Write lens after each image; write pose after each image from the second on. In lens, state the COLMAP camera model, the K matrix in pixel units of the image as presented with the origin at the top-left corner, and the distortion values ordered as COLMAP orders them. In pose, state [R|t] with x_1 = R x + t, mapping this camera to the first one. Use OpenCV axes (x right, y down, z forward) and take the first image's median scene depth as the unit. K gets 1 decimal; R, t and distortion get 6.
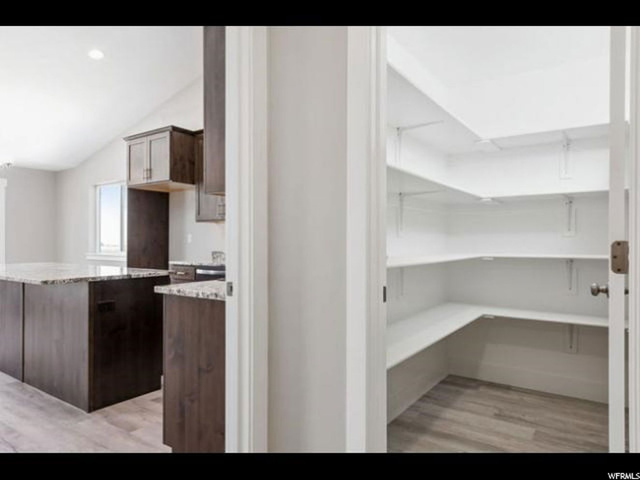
lens RADIAL K [[417.6, 0, 319.8], [0, 417.6, 241.5], [0, 0, 1]] dist [0.010792, 0.000105]
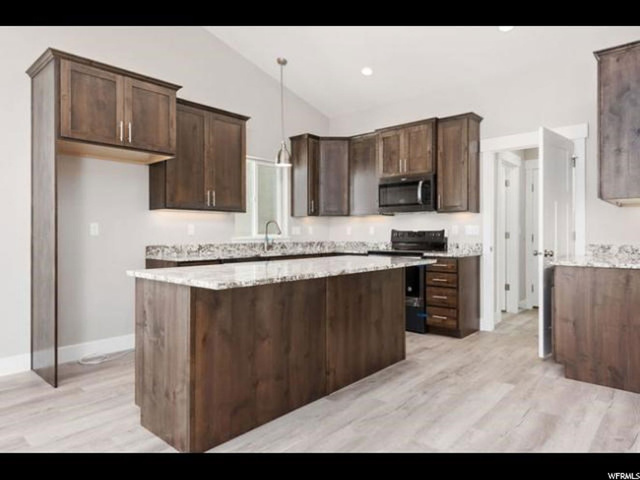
lens RADIAL K [[402.2, 0, 321.6], [0, 402.2, 235.8], [0, 0, 1]] dist [-0.007547, -0.000926]
pose [[0.114198, -0.004201, 0.993449, -1.646275], [0.006989, 0.999970, 0.003425, 0.008042], [-0.993433, 0.006552, 0.114224, 0.993557]]
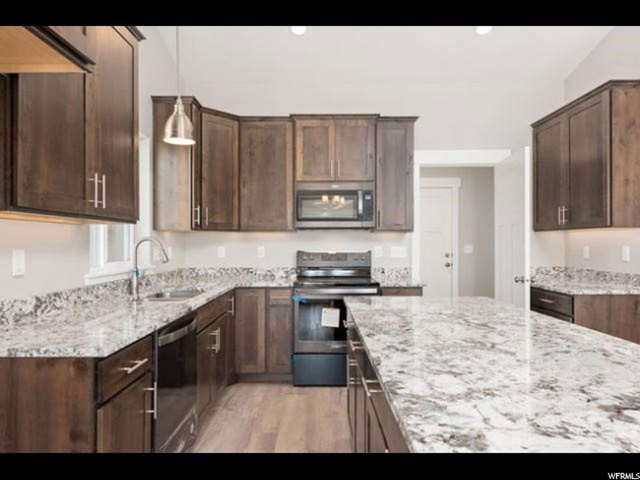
lens RADIAL K [[417.6, 0, 321.0], [0, 417.6, 241.9], [0, 0, 1]] dist [0.010792, 0.000105]
pose [[-0.577980, 0.003853, 0.816042, -1.186579], [0.005634, 0.999984, -0.000730, -0.026980], [-0.816032, 0.004176, -0.577992, 1.458491]]
